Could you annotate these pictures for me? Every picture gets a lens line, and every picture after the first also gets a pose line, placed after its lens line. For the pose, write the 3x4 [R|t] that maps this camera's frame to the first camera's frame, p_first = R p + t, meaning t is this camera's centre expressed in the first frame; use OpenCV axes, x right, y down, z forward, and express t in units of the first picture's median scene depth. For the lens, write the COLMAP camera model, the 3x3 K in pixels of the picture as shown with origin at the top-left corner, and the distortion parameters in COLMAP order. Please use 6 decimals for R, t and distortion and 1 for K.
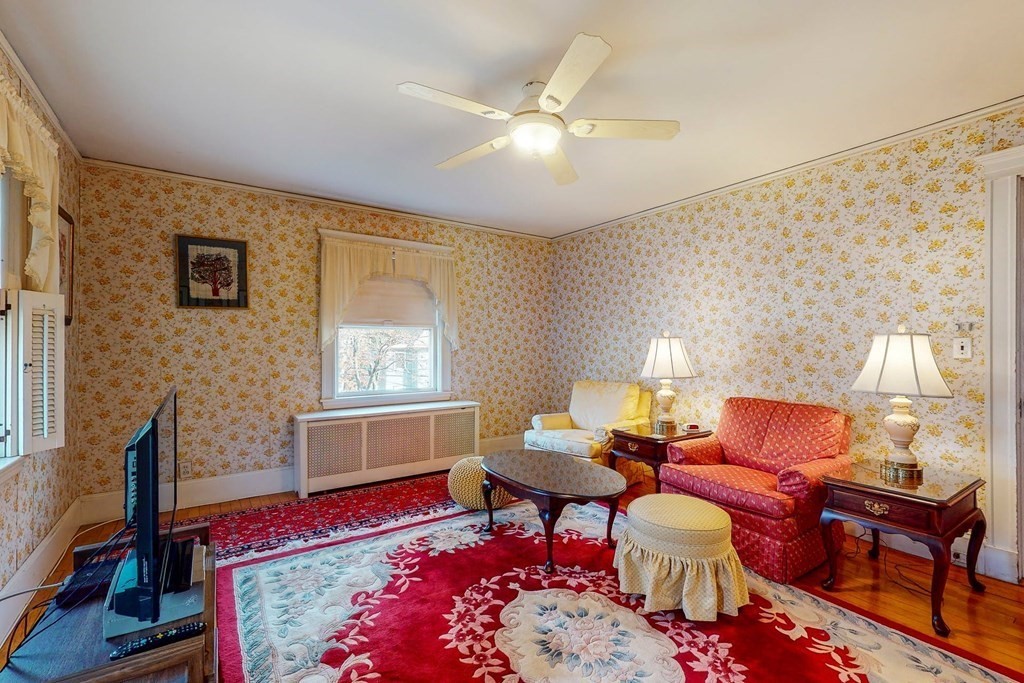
lens RADIAL K [[445.6, 0, 514.8], [0, 445.6, 344.3], [0, 0, 1]] dist [0.015449, 0.000083]
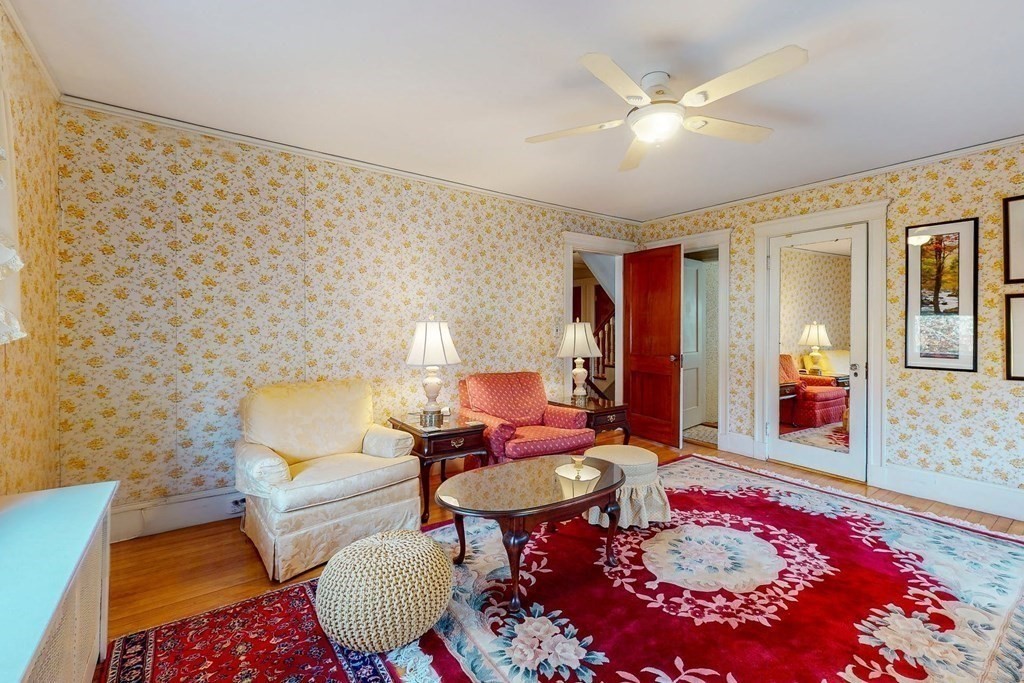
lens RADIAL K [[458.2, 0, 514.2], [0, 458.2, 332.1], [0, 0, 1]] dist [-0.015522, 0.000468]
pose [[-0.031416, -0.004565, 0.999496, -0.770638], [-0.002050, 0.999988, 0.004503, 0.004686], [-0.999504, -0.001908, -0.031425, 1.076963]]
